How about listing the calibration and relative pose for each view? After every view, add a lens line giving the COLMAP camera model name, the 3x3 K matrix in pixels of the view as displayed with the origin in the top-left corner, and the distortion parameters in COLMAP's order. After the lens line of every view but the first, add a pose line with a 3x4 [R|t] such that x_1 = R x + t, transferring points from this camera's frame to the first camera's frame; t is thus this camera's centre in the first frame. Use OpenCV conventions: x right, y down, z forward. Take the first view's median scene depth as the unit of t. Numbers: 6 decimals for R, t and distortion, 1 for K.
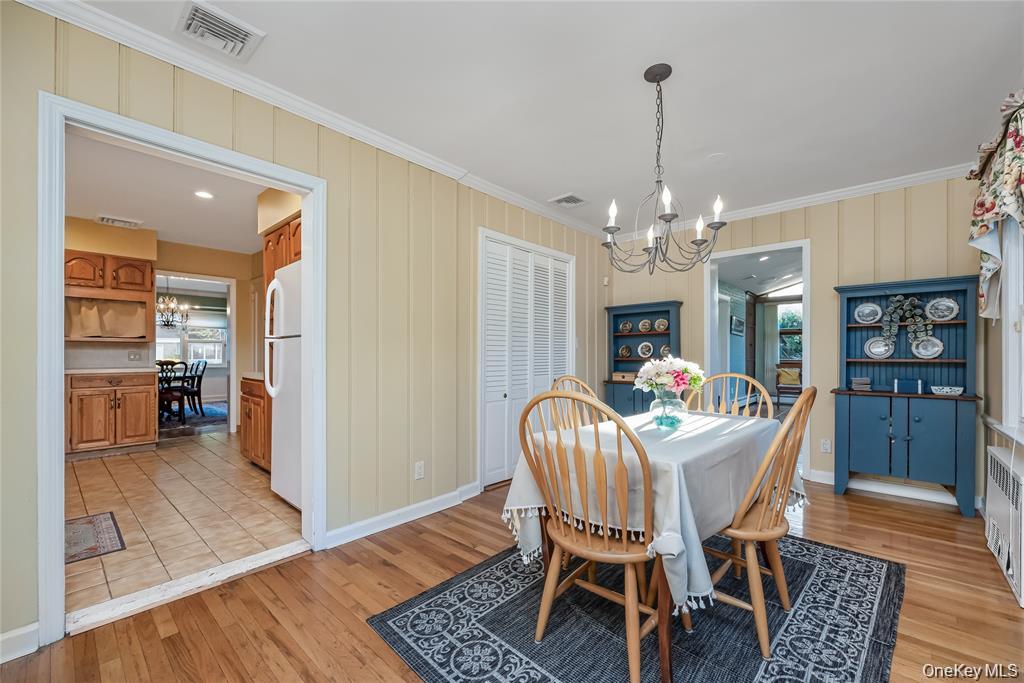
lens RADIAL K [[419.8, 0, 509.1], [0, 419.8, 343.7], [0, 0, 1]] dist [-0.002359, -0.000341]
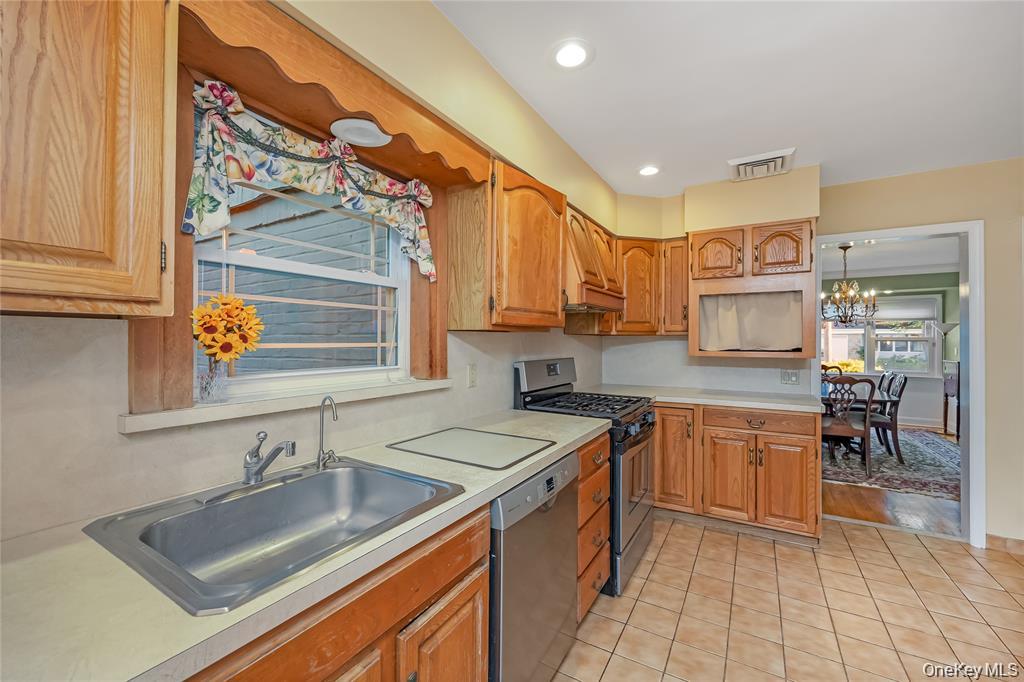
lens RADIAL K [[419.8, 0, 509.1], [0, 419.8, 343.2], [0, 0, 1]] dist [-0.002359, -0.000341]
pose [[0.199692, 0.009853, -0.979809, -0.341164], [0.014160, 0.999816, 0.012941, -0.036119], [0.979756, -0.016459, 0.199516, 0.440138]]
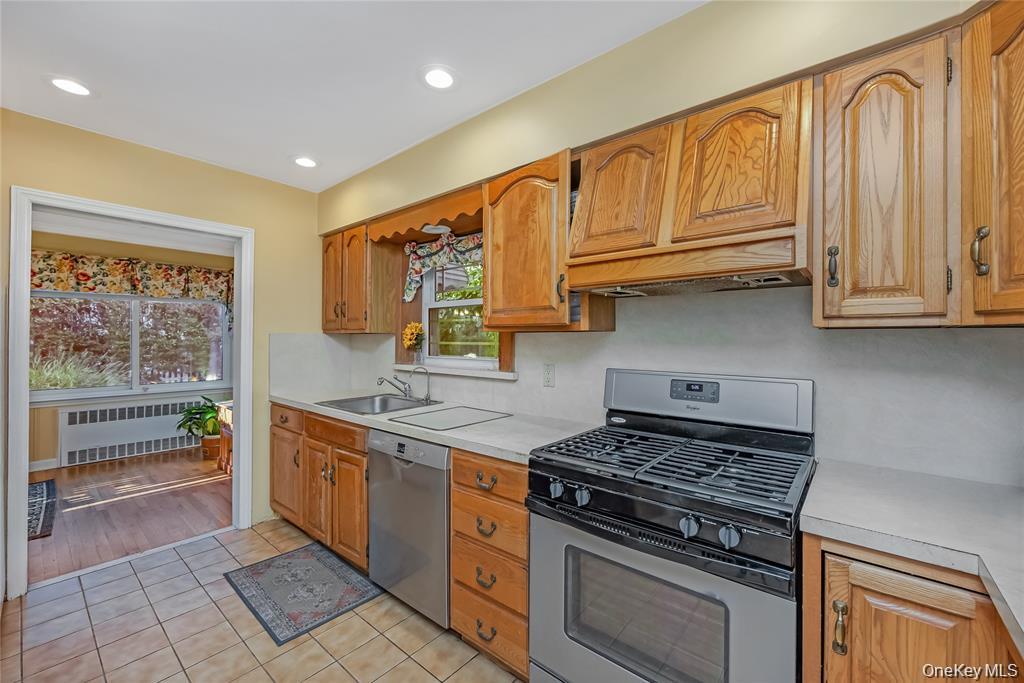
lens RADIAL K [[414.7, 0, 528.2], [0, 414.7, 340.2], [0, 0, 1]] dist [-0.000846, -0.000069]
pose [[-0.998343, -0.007091, -0.057098, -0.645408], [-0.006127, 0.999836, -0.017039, -0.028911], [0.057210, -0.016661, -0.998223, 0.825896]]
